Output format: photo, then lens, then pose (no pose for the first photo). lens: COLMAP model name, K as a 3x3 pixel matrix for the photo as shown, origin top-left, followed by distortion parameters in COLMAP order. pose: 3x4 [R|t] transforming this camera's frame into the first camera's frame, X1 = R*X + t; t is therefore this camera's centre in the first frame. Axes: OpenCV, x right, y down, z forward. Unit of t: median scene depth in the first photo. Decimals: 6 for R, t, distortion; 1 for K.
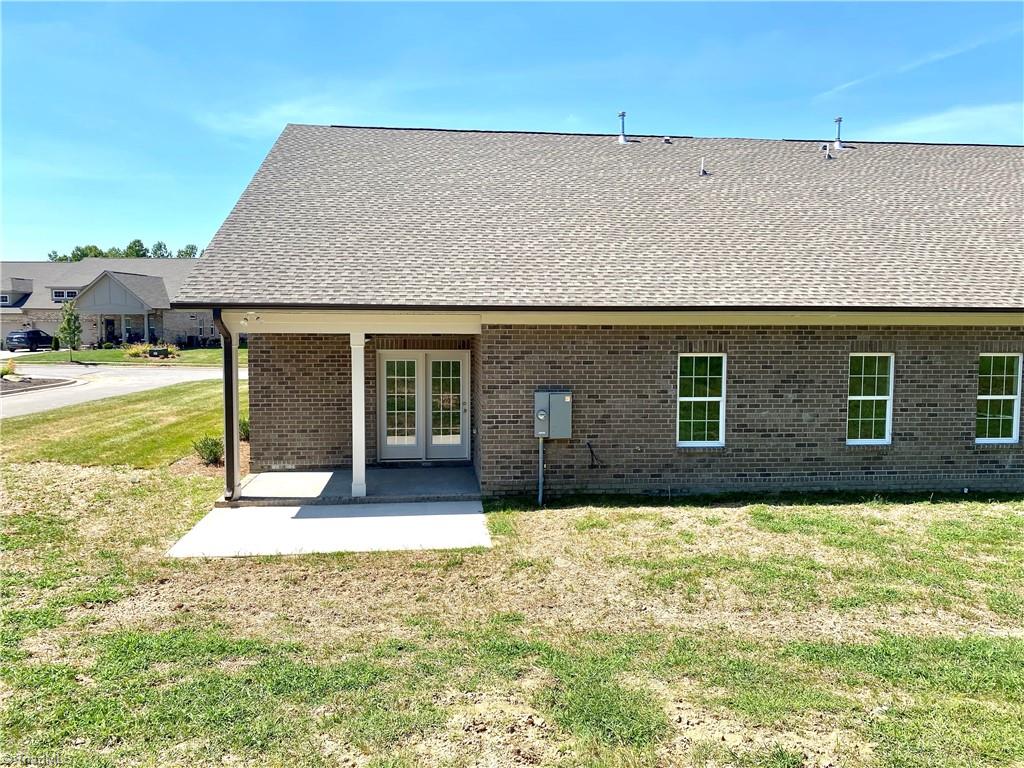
lens RADIAL K [[794.0, 0, 510.7], [0, 794.0, 379.9], [0, 0, 1]] dist [0.090609, -0.079969]
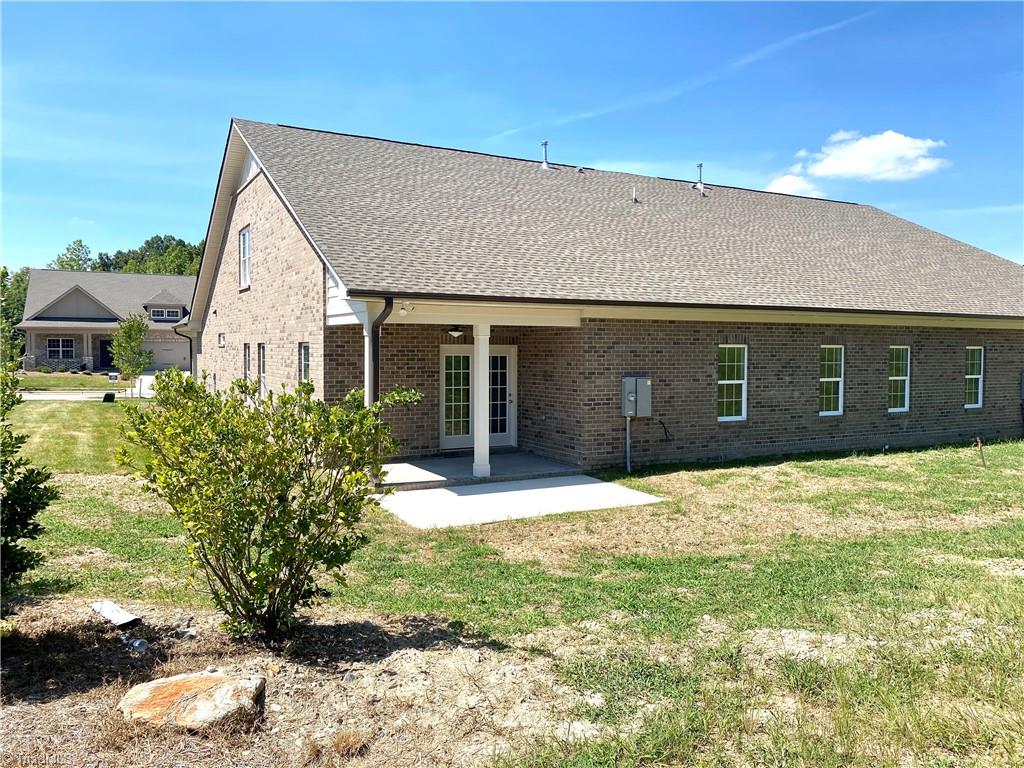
lens RADIAL K [[794.0, 0, 511.6], [0, 794.0, 385.1], [0, 0, 1]] dist [0.090609, -0.079969]
pose [[0.921598, -0.018254, 0.387715, -0.554100], [0.028666, 0.999367, -0.021087, 0.045385], [-0.387085, 0.030548, 0.921538, -0.000753]]
